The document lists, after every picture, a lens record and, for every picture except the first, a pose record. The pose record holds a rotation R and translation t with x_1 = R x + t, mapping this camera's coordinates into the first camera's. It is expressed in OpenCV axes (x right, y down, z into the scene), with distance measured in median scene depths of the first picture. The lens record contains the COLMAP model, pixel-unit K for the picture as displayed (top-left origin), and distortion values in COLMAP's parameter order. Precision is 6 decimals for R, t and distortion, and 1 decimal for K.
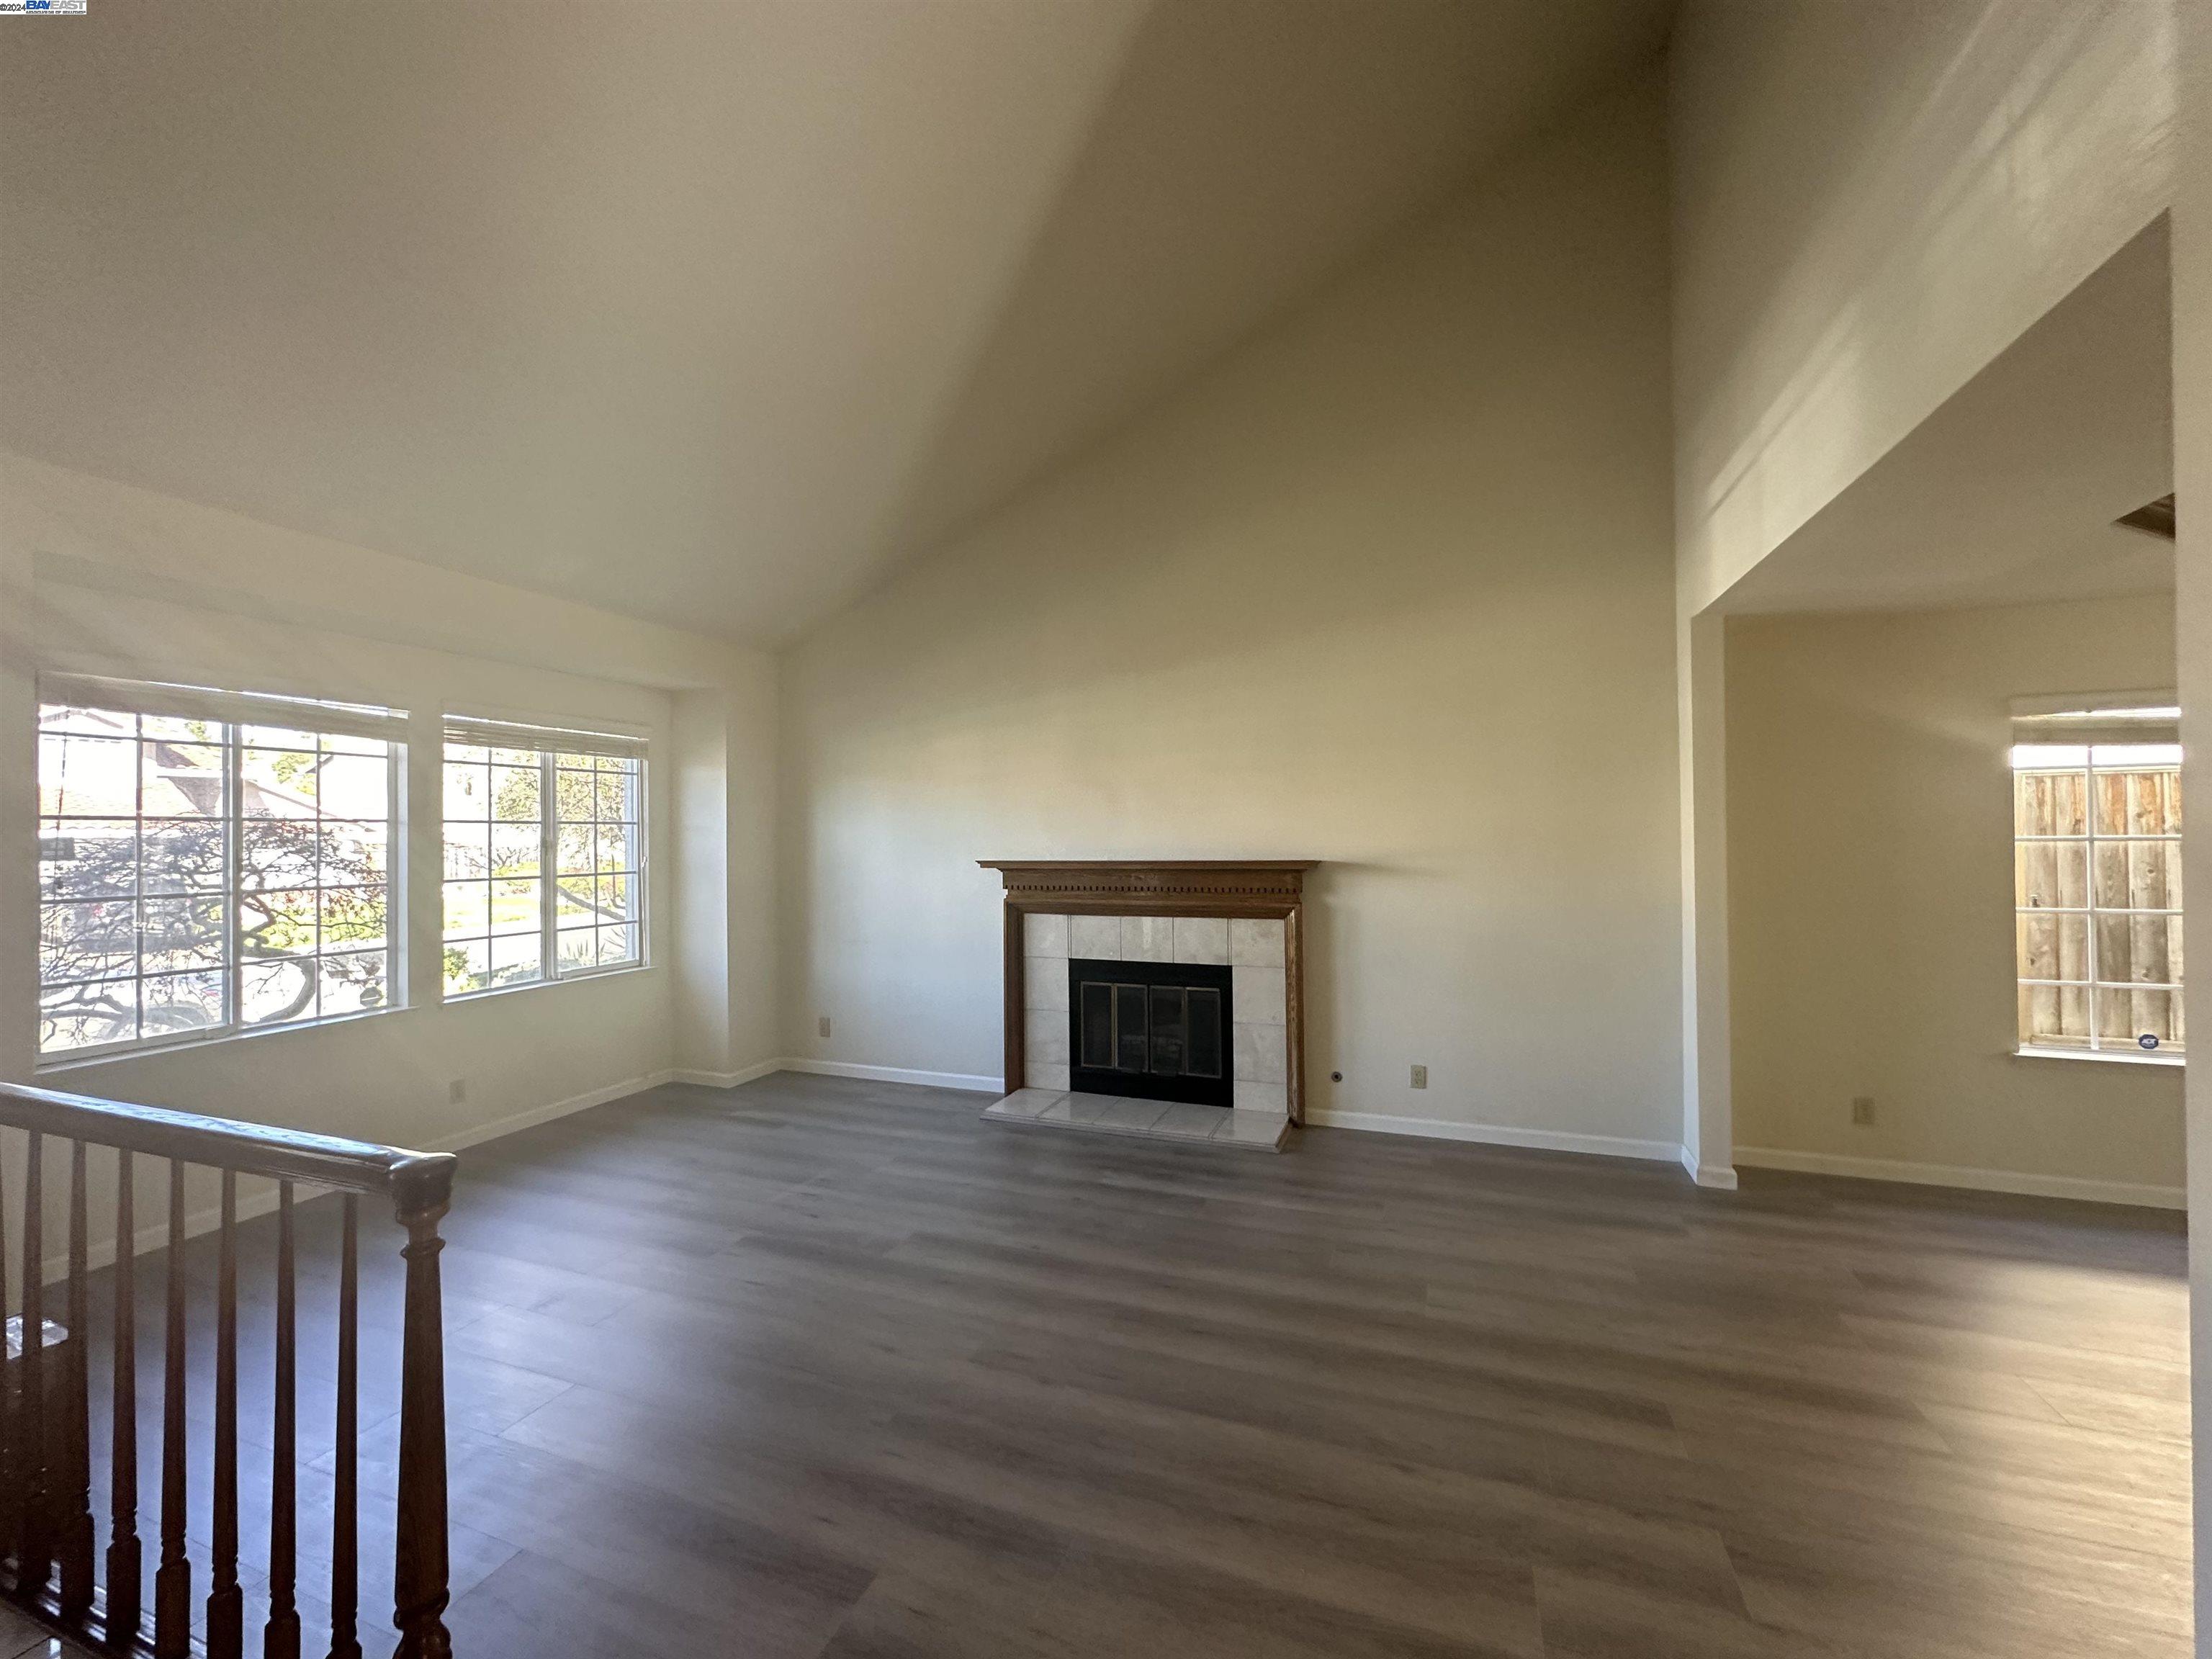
lens RADIAL K [[886.9, 0, 1107.0], [0, 886.9, 829.1], [0, 0, 1]] dist [-0.003216, 0.001221]
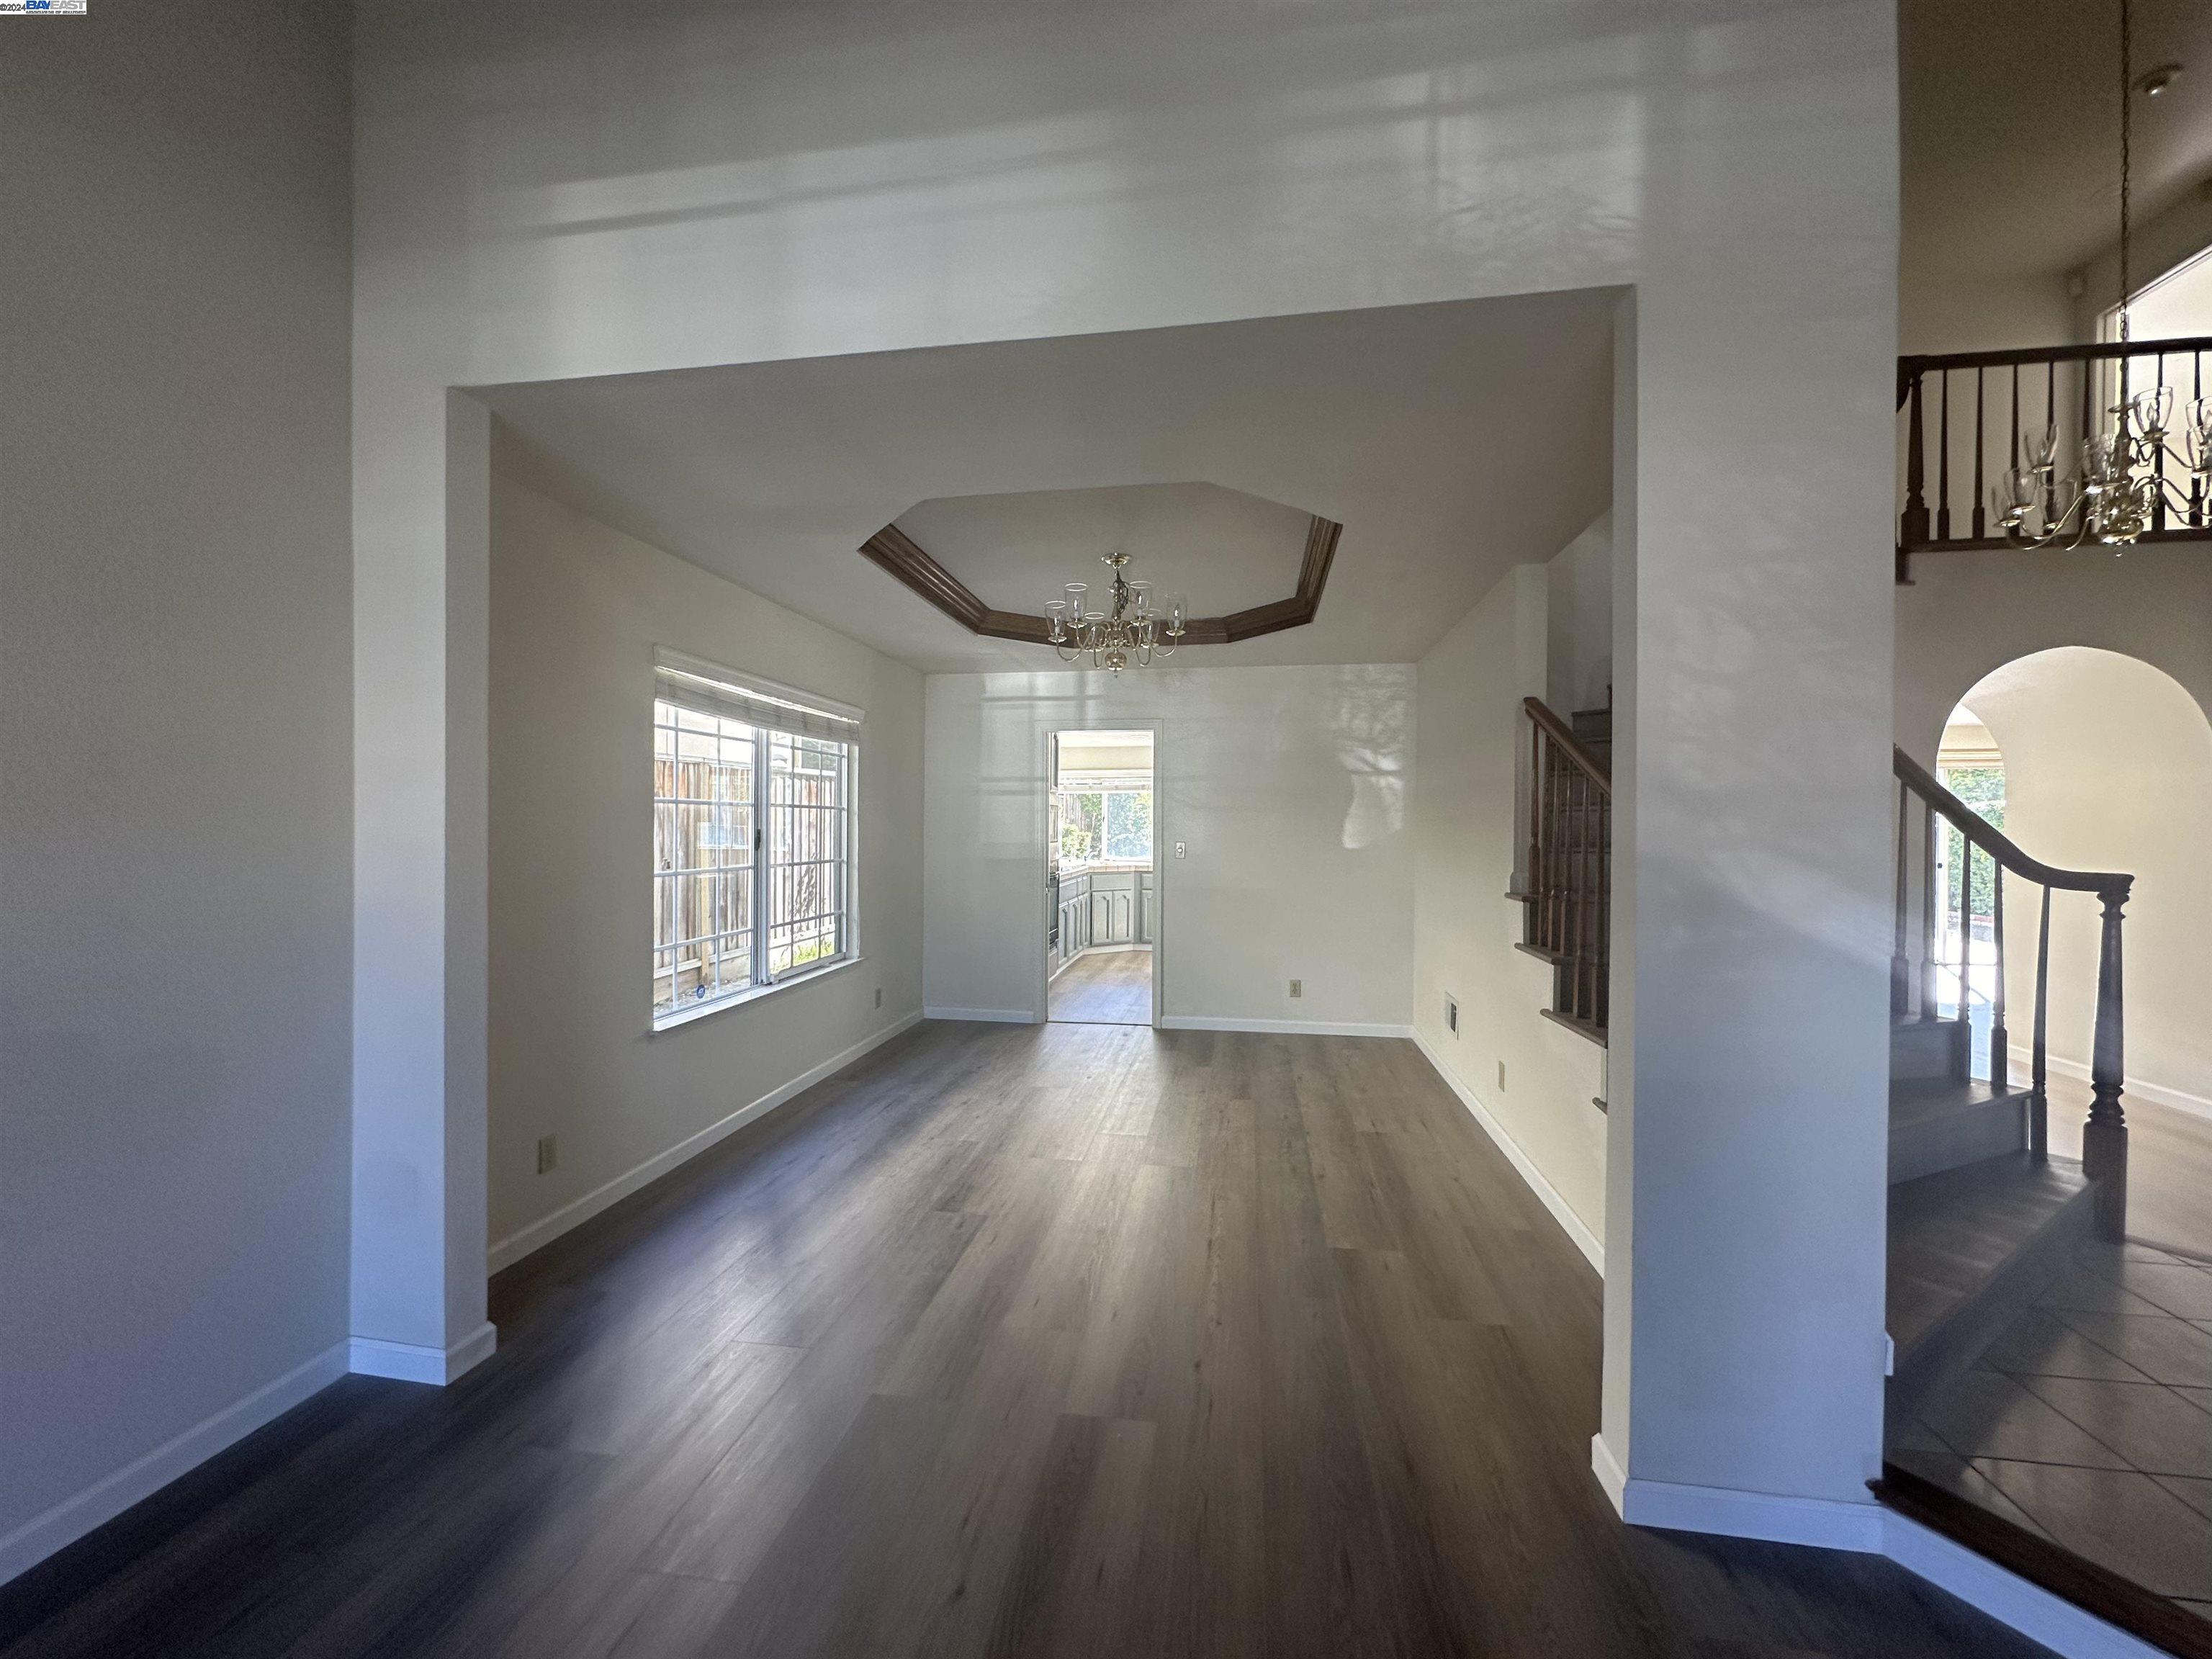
lens RADIAL K [[887.3, 0, 1107.2], [0, 887.3, 828.7], [0, 0, 1]] dist [-0.001145, 0.000098]
pose [[-0.200922, 0.005976, 0.979589, 0.020936], [-0.009774, 0.999919, -0.008104, 0.042952], [-0.979559, -0.011203, -0.200847, 0.673672]]
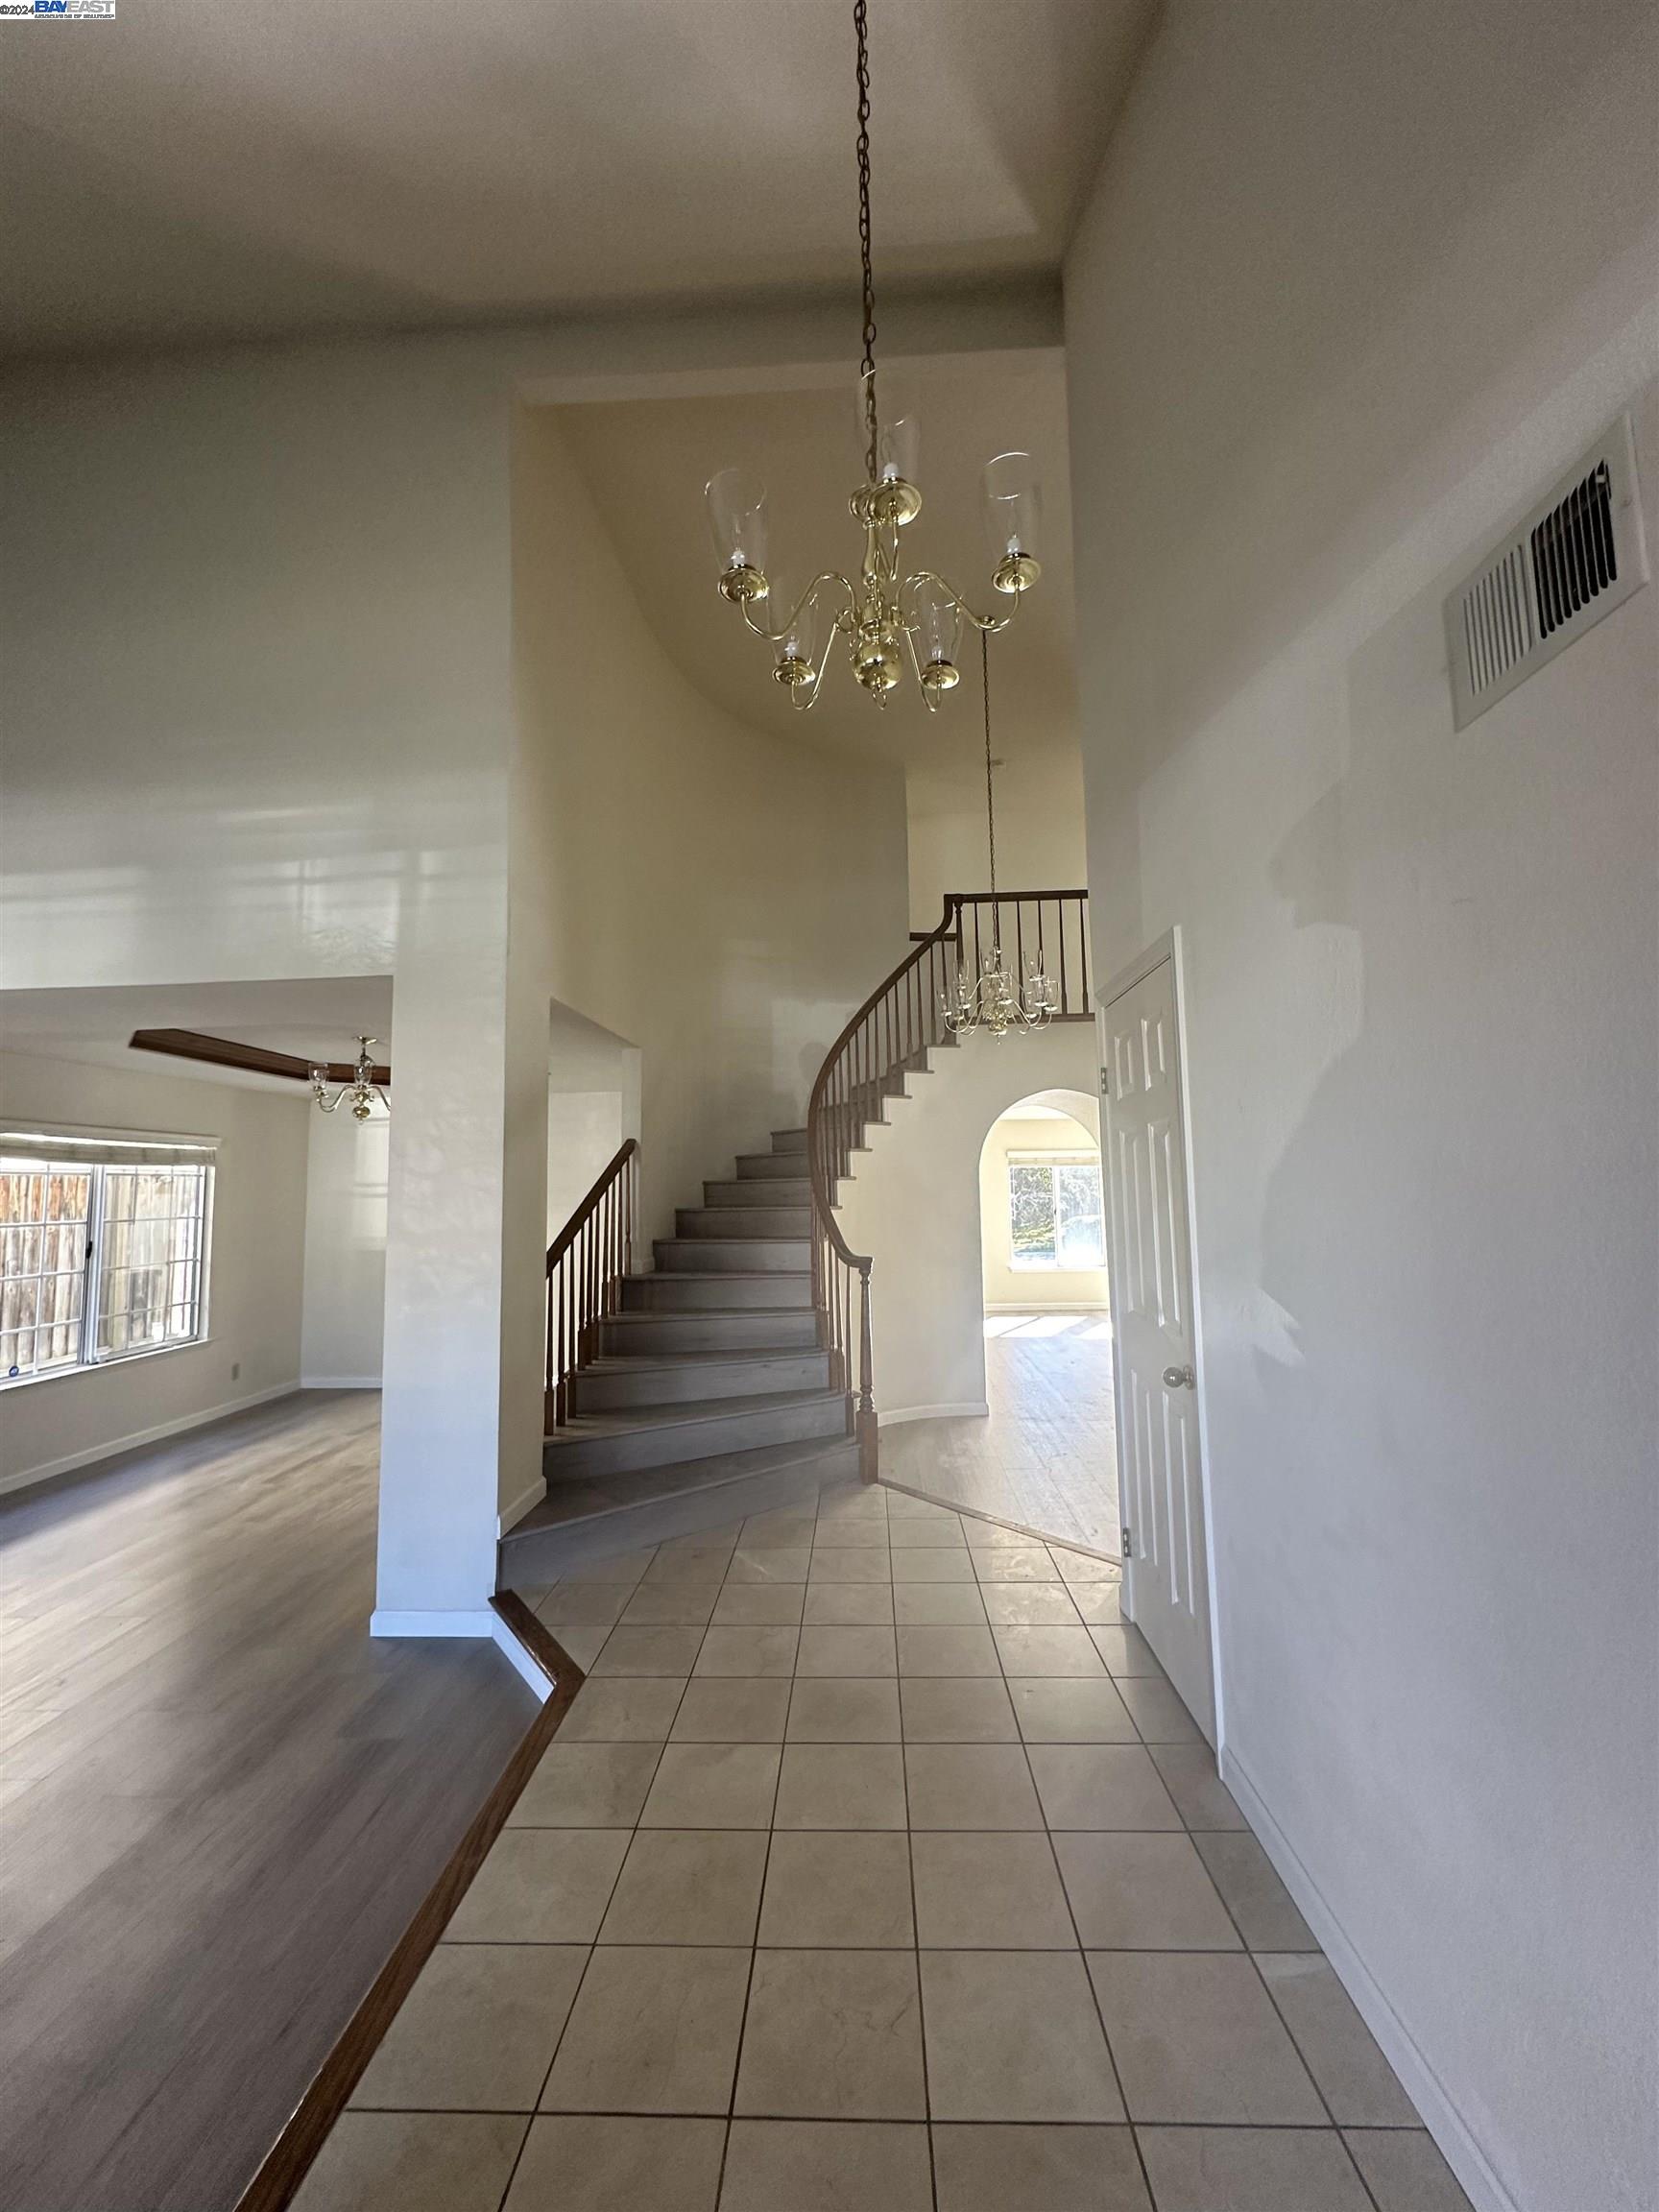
lens RADIAL K [[887.3, 0, 834.2], [0, 887.3, 1111.0], [0, 0, 1]] dist [-0.001145, 0.000098]
pose [[-0.307332, 0.098125, 0.946530, -0.539977], [0.016758, 0.995073, -0.097716, -0.009791], [-0.951455, -0.014170, -0.307463, 0.186793]]
